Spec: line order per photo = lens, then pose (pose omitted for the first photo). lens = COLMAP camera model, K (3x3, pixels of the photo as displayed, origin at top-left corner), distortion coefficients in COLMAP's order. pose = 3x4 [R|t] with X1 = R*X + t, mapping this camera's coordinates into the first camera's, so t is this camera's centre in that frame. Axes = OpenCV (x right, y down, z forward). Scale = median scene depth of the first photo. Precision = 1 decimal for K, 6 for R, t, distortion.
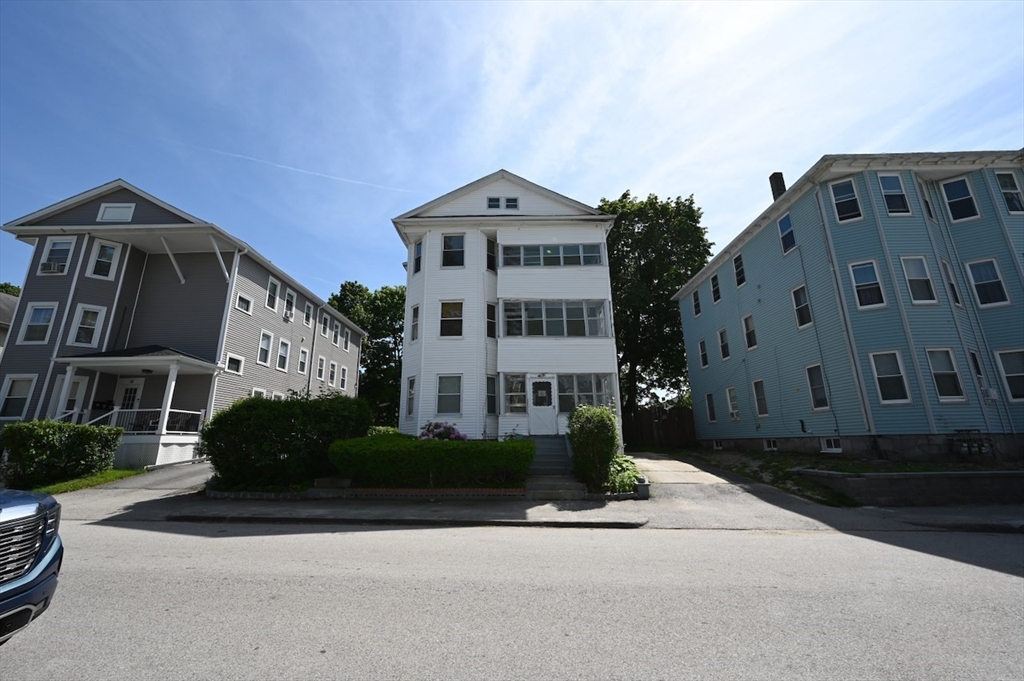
lens RADIAL K [[398.9, 0, 512.0], [0, 398.9, 340.5], [0, 0, 1]] dist [-0.002040, -0.000125]
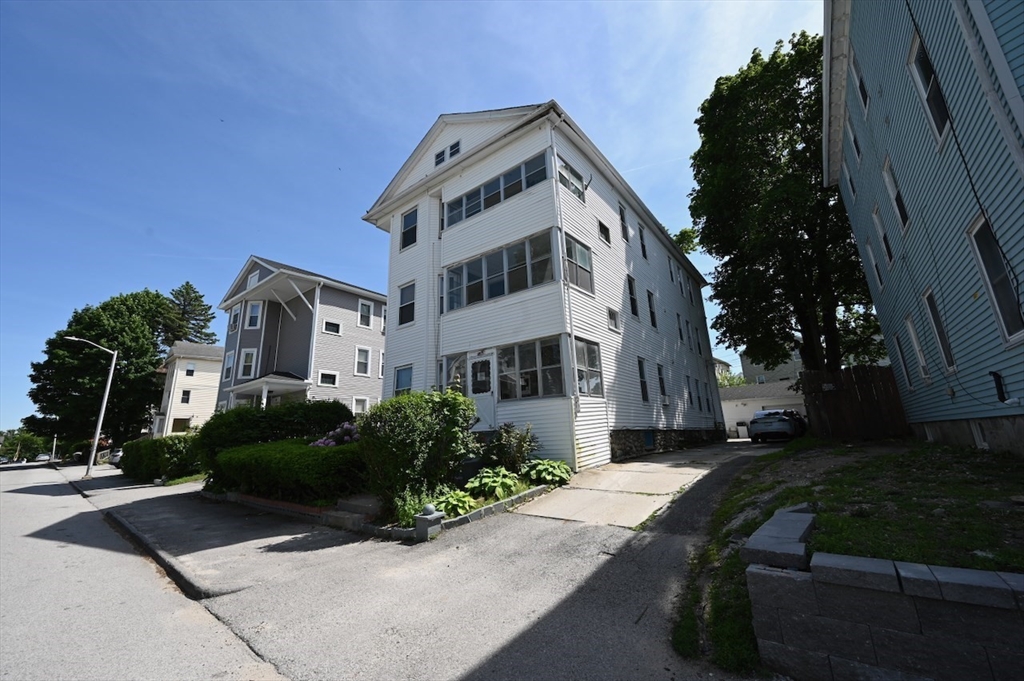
lens RADIAL K [[401.7, 0, 513.5], [0, 401.7, 334.8], [0, 0, 1]] dist [-0.002115, -0.000105]
pose [[0.802286, -0.168584, -0.572640, 0.516592], [0.175371, 0.983525, -0.043848, 0.089697], [0.570598, -0.065245, 0.818633, 0.379524]]
